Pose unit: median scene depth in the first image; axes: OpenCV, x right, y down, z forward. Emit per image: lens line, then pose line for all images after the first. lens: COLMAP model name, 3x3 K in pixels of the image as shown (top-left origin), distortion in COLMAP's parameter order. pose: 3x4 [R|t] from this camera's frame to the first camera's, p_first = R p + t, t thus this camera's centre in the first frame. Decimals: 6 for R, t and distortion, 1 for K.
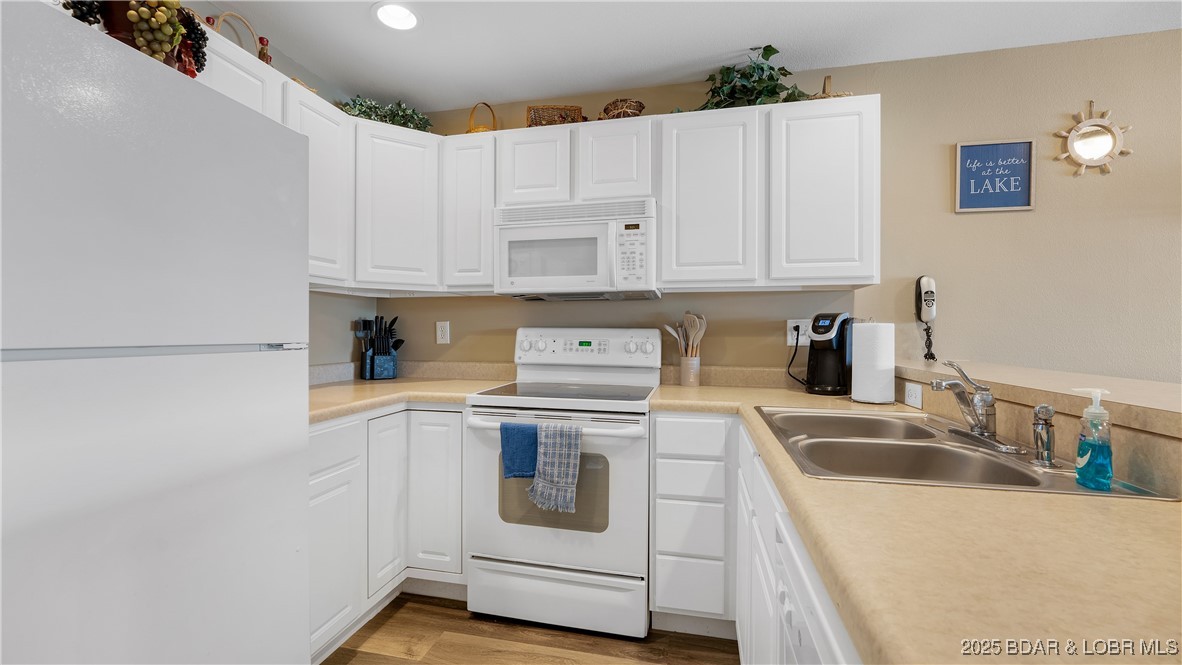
lens RADIAL K [[502.0, 0, 591.0], [0, 502.0, 332.5], [0, 0, 1]] dist [-0.007321, 0.000071]
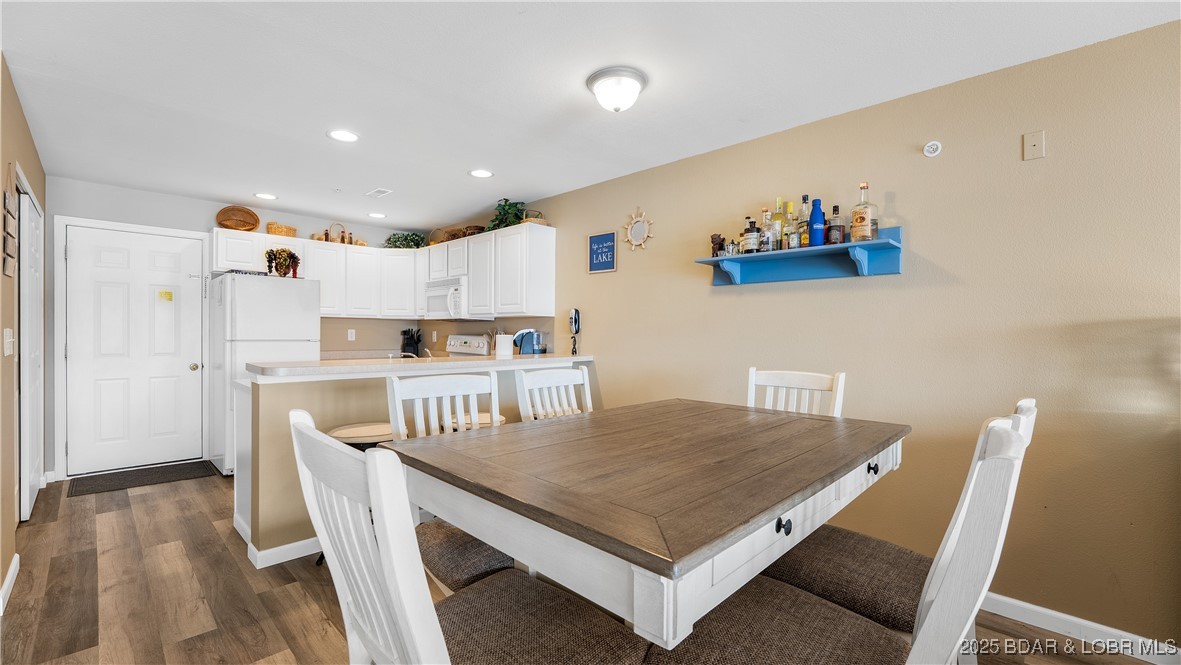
lens RADIAL K [[500.7, 0, 543.5], [0, 500.7, 340.3], [0, 0, 1]] dist [-0.000655, -0.000115]
pose [[0.822034, 0.014699, -0.569249, 1.635289], [-0.009094, 0.999878, 0.012687, -0.019666], [0.569366, -0.005252, 0.822067, -0.586172]]
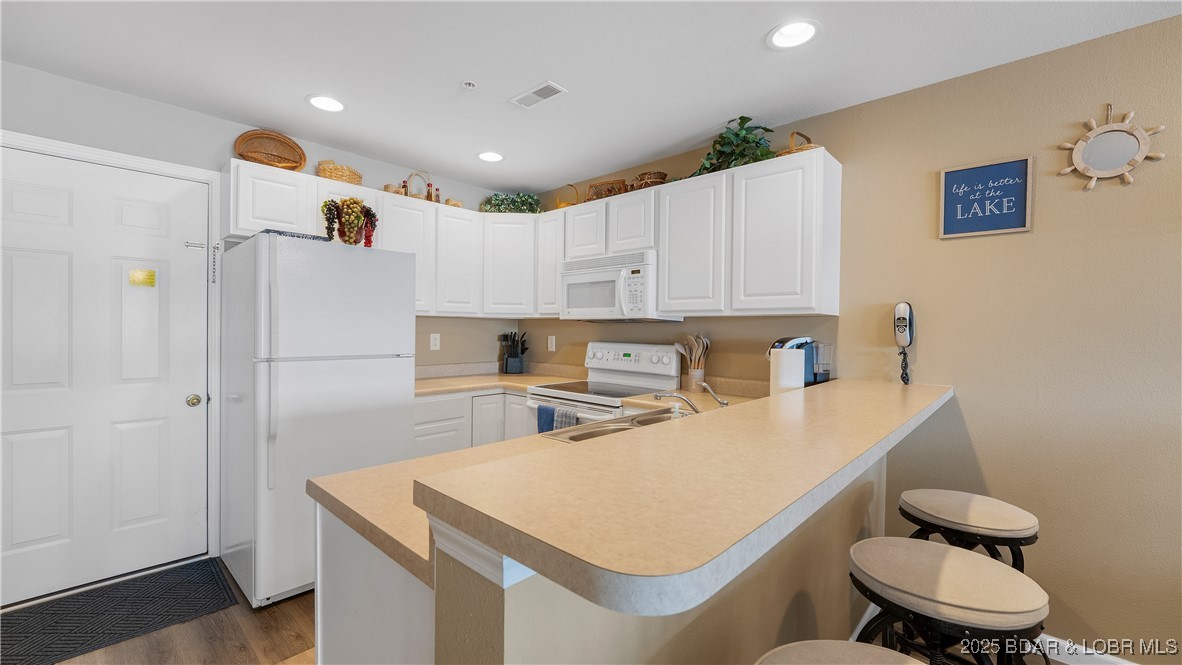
lens RADIAL K [[482.0, 0, 562.2], [0, 482.0, 334.2], [0, 0, 1]] dist [-0.002896, -0.000625]
pose [[0.855732, 0.011787, -0.517285, 0.583602], [-0.009112, 0.999929, 0.007711, -0.048622], [0.517339, -0.001885, 0.855779, -0.224315]]
